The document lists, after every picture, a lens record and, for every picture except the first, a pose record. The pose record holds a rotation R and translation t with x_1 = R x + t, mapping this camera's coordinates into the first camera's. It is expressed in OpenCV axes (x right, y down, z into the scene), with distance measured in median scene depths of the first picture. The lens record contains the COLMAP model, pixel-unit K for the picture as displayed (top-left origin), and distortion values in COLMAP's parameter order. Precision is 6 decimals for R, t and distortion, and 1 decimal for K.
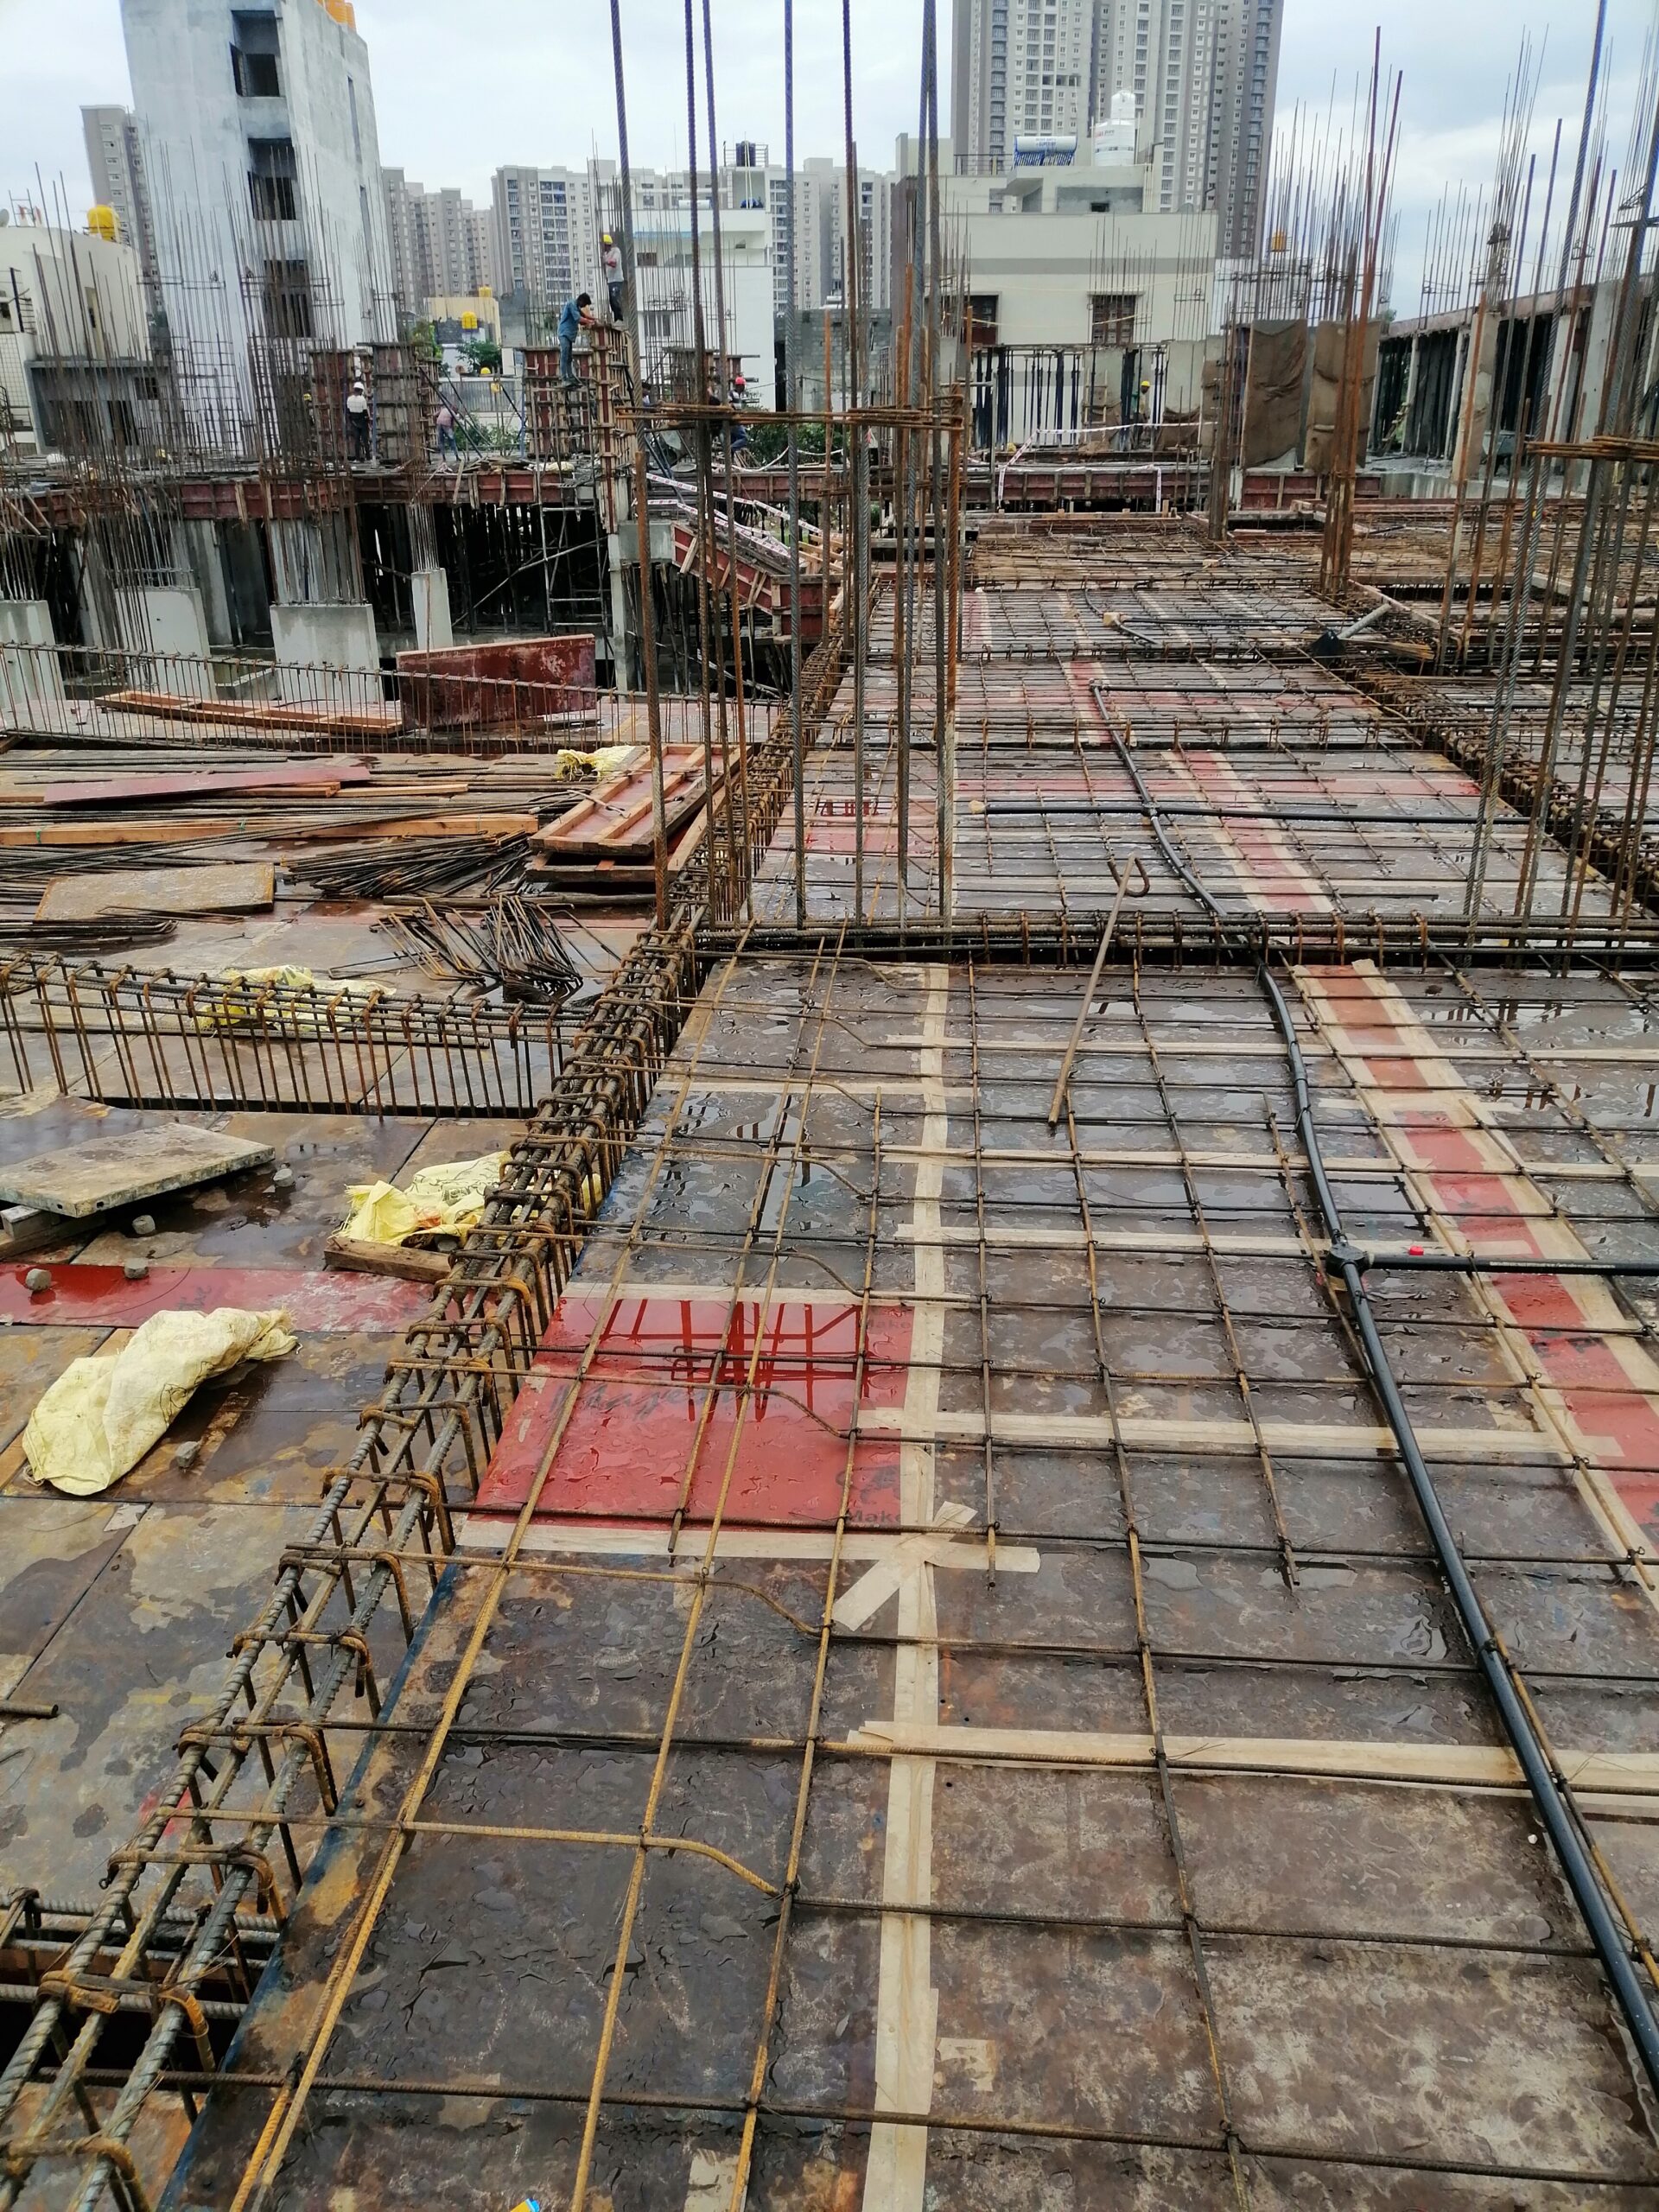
lens RADIAL K [[1647.6, 0, 801.1], [0, 1647.6, 1107.6], [0, 0, 1]] dist [0.019413, -0.042743]
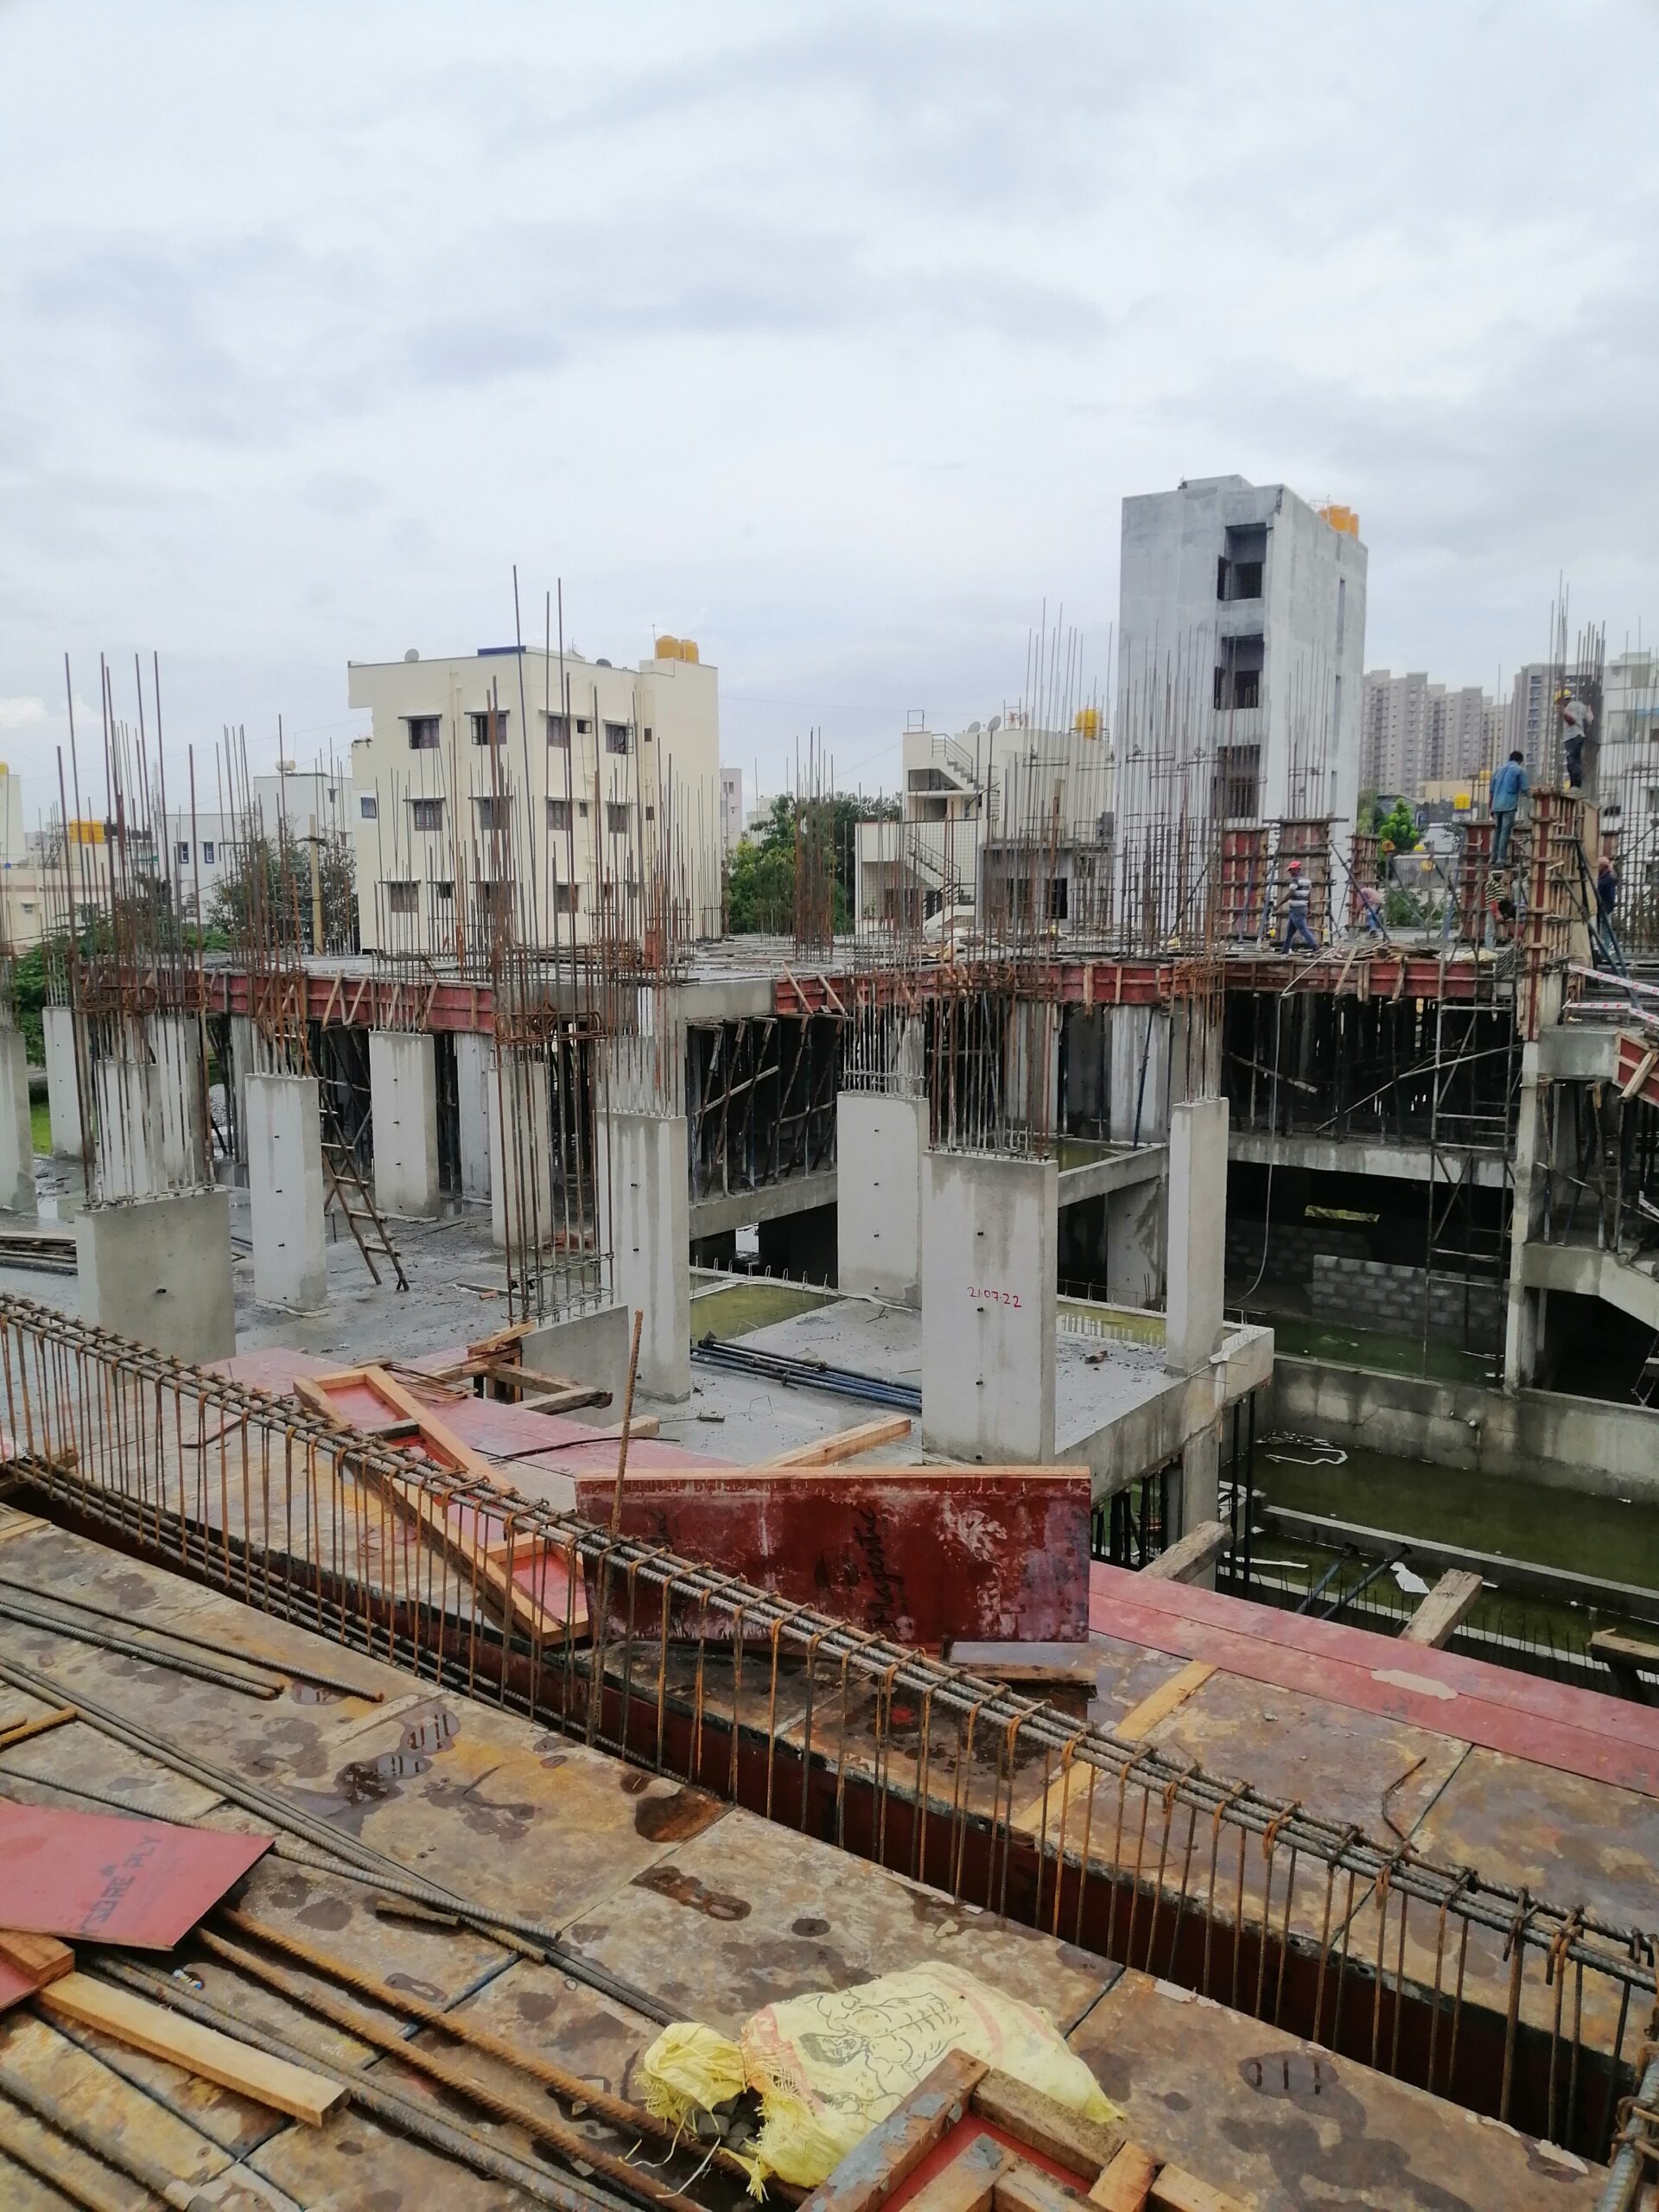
lens RADIAL K [[1647.6, 0, 724.2], [0, 1647.6, 1144.4], [0, 0, 1]] dist [0.019413, -0.042743]
pose [[0.829460, 0.087701, -0.551638, 0.003351], [-0.218019, 0.960093, -0.175182, -0.079709], [0.514260, 0.265574, 0.815480, 0.179292]]
